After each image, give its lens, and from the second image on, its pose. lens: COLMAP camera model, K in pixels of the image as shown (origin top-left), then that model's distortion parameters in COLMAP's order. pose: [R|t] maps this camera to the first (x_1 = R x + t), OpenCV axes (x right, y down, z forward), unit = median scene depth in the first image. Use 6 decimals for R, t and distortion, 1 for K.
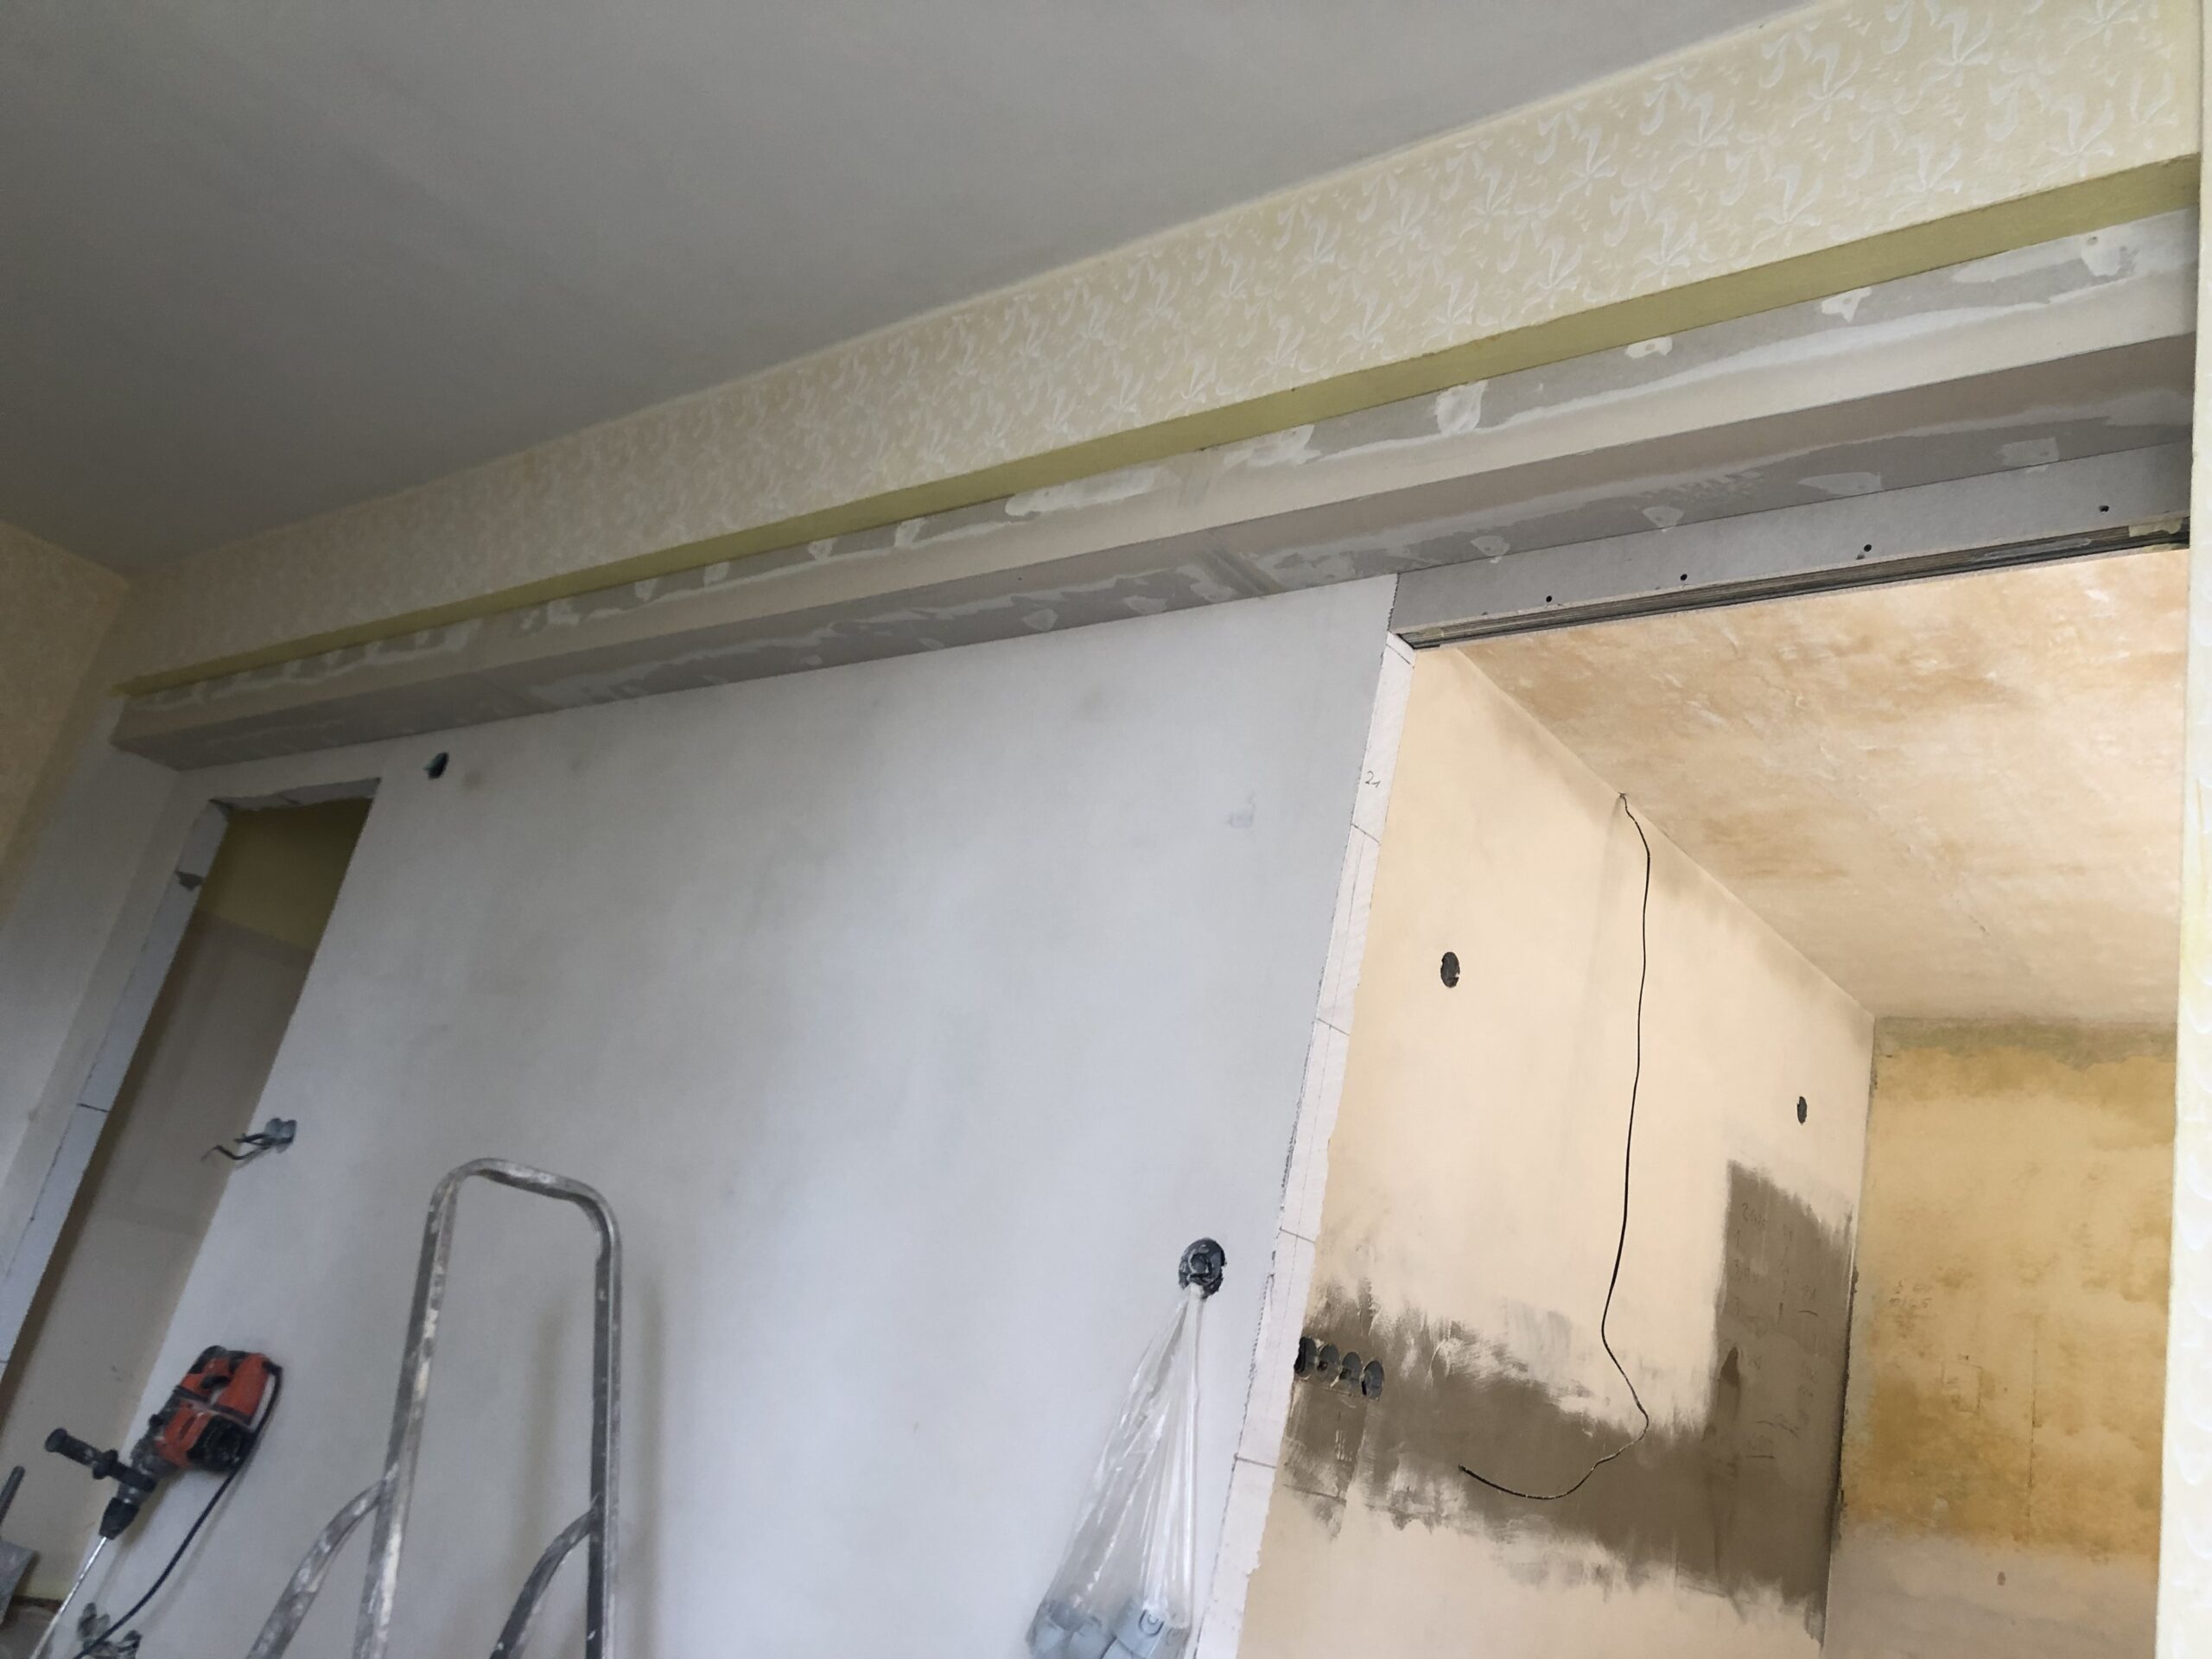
lens RADIAL K [[1799.4, 0, 1120.3], [0, 1799.4, 817.9], [0, 0, 1]] dist [0.007473, 0.009940]
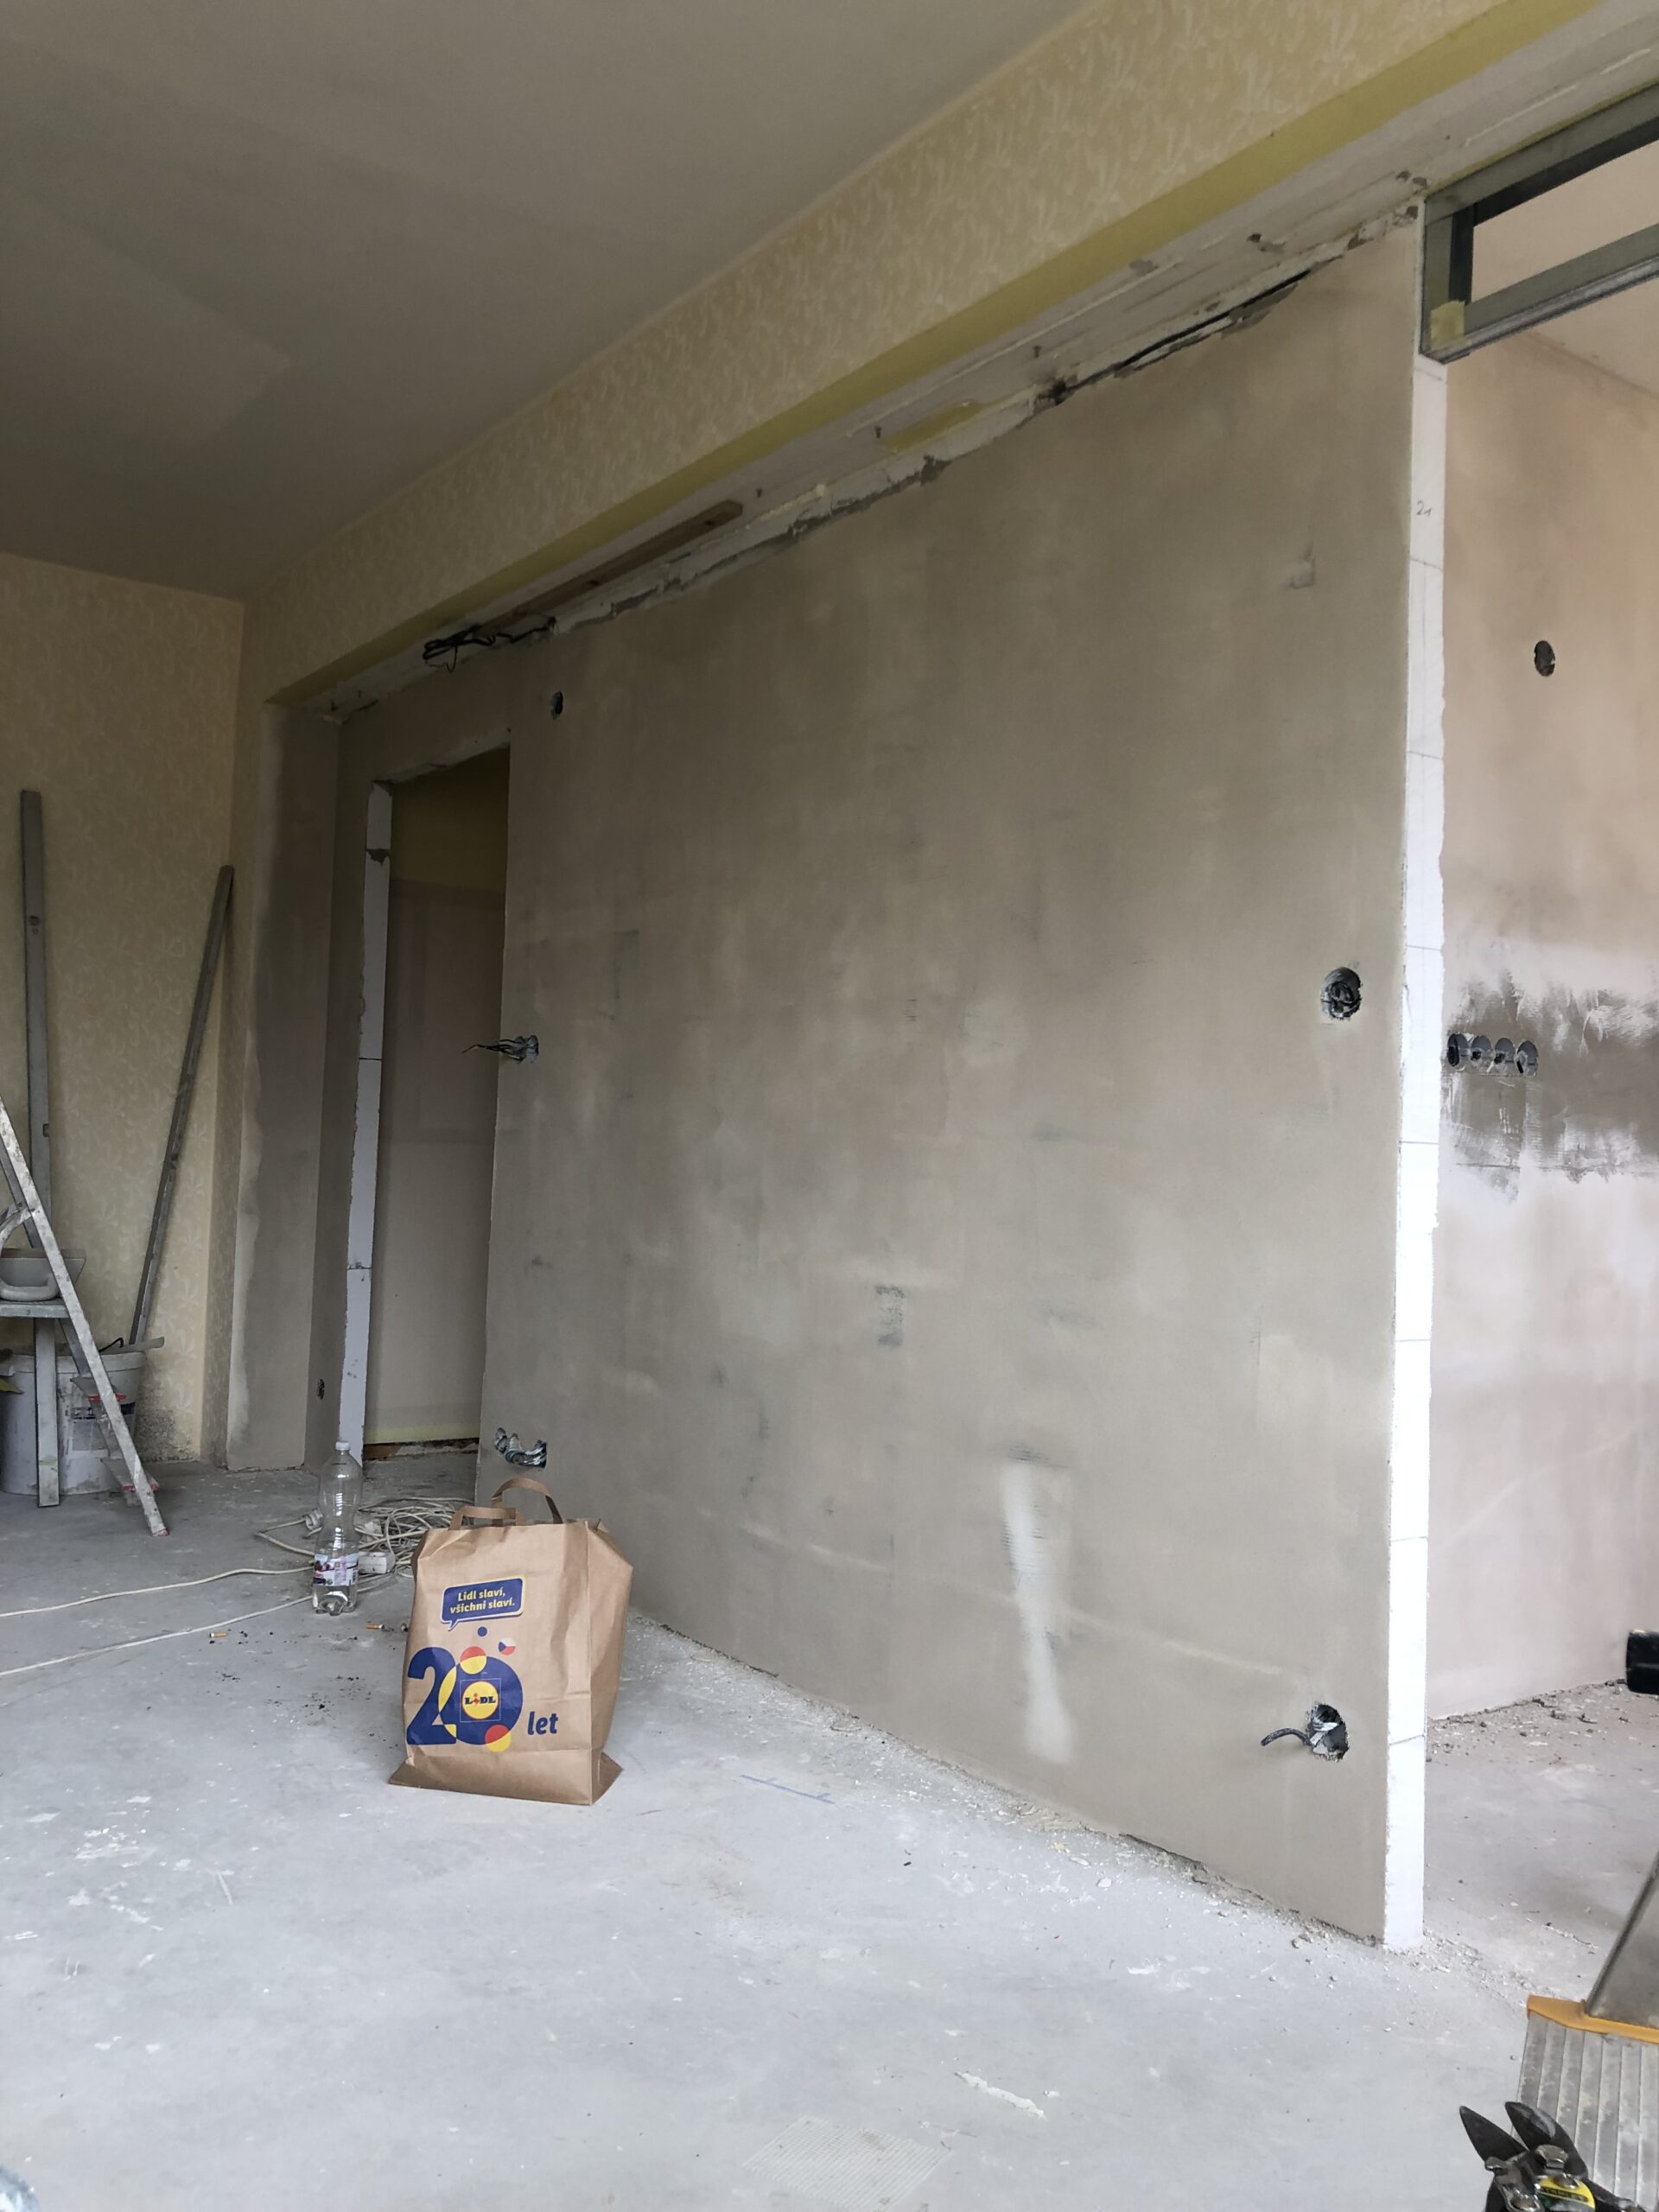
lens RADIAL K [[1799.4, 0, 815.6], [0, 1799.4, 1092.3], [0, 0, 1]] dist [0.007473, 0.009940]
pose [[0.948387, -0.195825, -0.249427, 0.001408], [0.254154, 0.939773, 0.228546, -0.023159], [0.189650, -0.280143, 0.941038, -0.099632]]
